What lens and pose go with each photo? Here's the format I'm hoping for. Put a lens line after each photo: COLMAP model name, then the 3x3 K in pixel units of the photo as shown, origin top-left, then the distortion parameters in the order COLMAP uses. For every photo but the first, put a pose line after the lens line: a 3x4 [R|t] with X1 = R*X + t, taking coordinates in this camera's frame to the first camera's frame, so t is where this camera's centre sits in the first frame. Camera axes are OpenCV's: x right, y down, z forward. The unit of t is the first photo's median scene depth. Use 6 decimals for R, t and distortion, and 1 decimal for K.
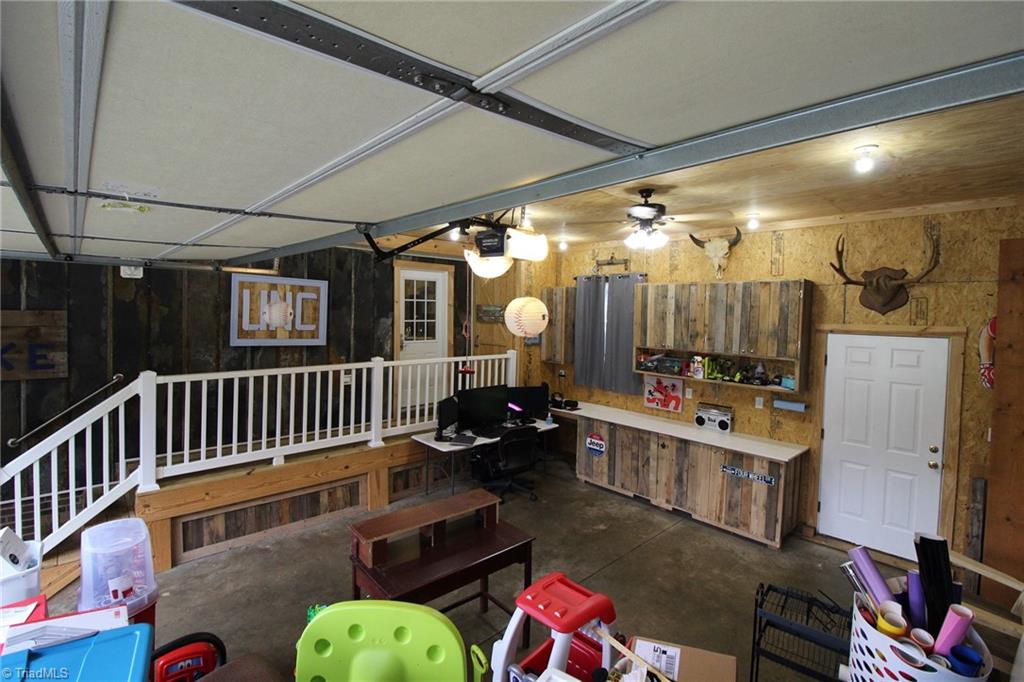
lens RADIAL K [[471.8, 0, 515.0], [0, 471.8, 324.2], [0, 0, 1]] dist [-0.004589, -0.010255]
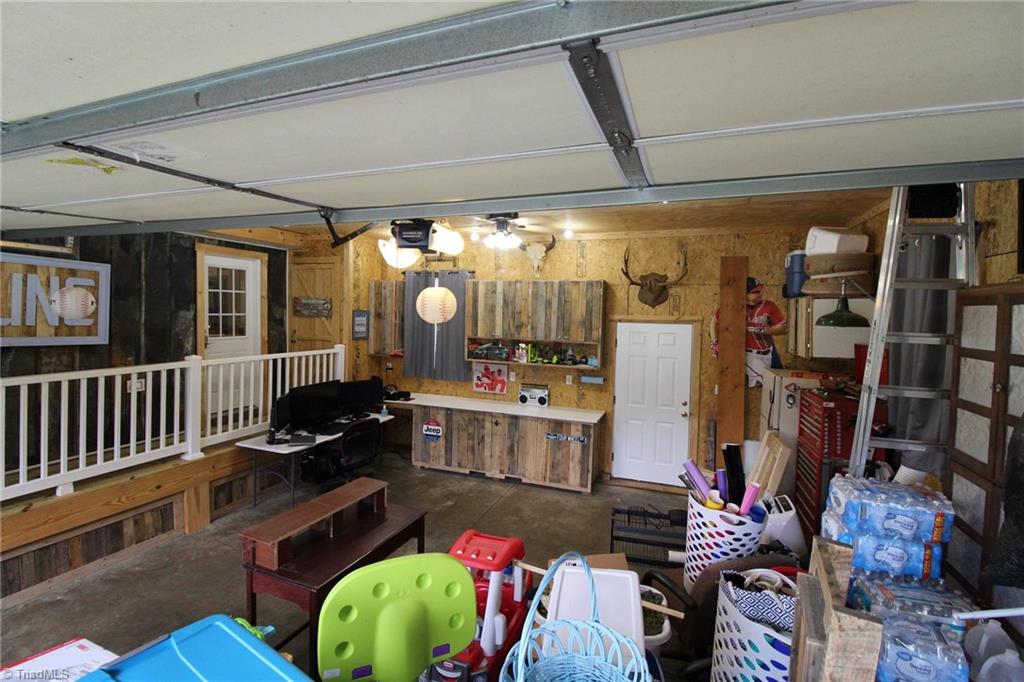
lens RADIAL K [[471.8, 0, 513.3], [0, 471.8, 325.0], [0, 0, 1]] dist [-0.004589, -0.010255]
pose [[0.892651, -0.011273, 0.450607, -0.167733], [0.007992, 0.999926, 0.009184, 0.011942], [-0.450677, -0.004597, 0.892675, -0.031031]]
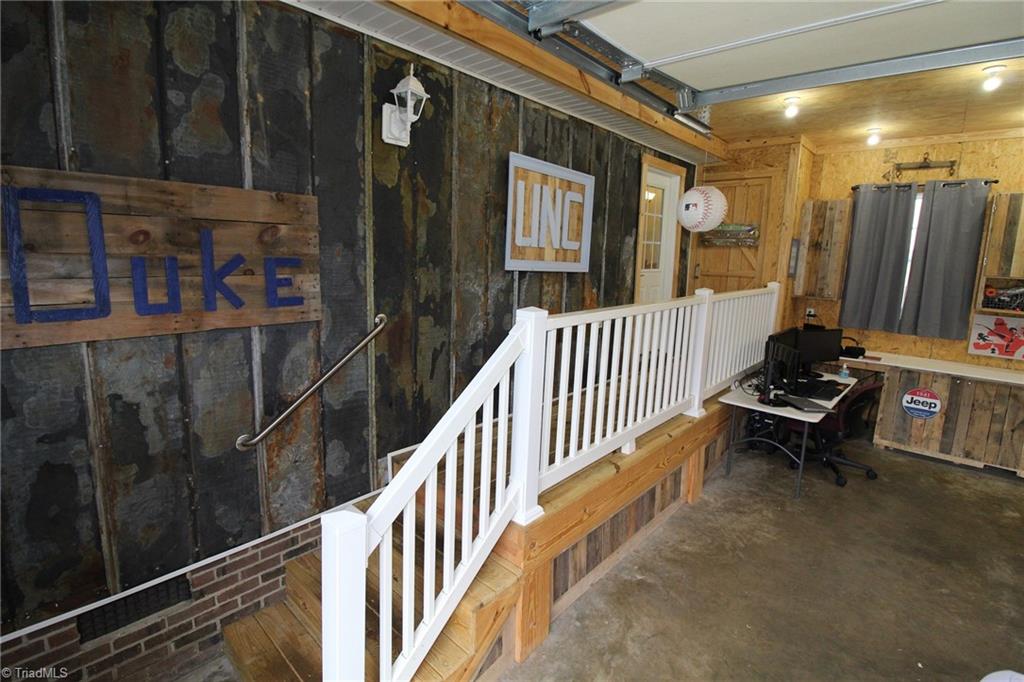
lens RADIAL K [[471.8, 0, 505.1], [0, 471.8, 327.3], [0, 0, 1]] dist [-0.004589, -0.010255]
pose [[0.996887, -0.004793, 0.078695, -0.678420], [-0.005488, 0.991511, 0.129909, 0.041523], [-0.078649, -0.129937, 0.988398, 0.369532]]
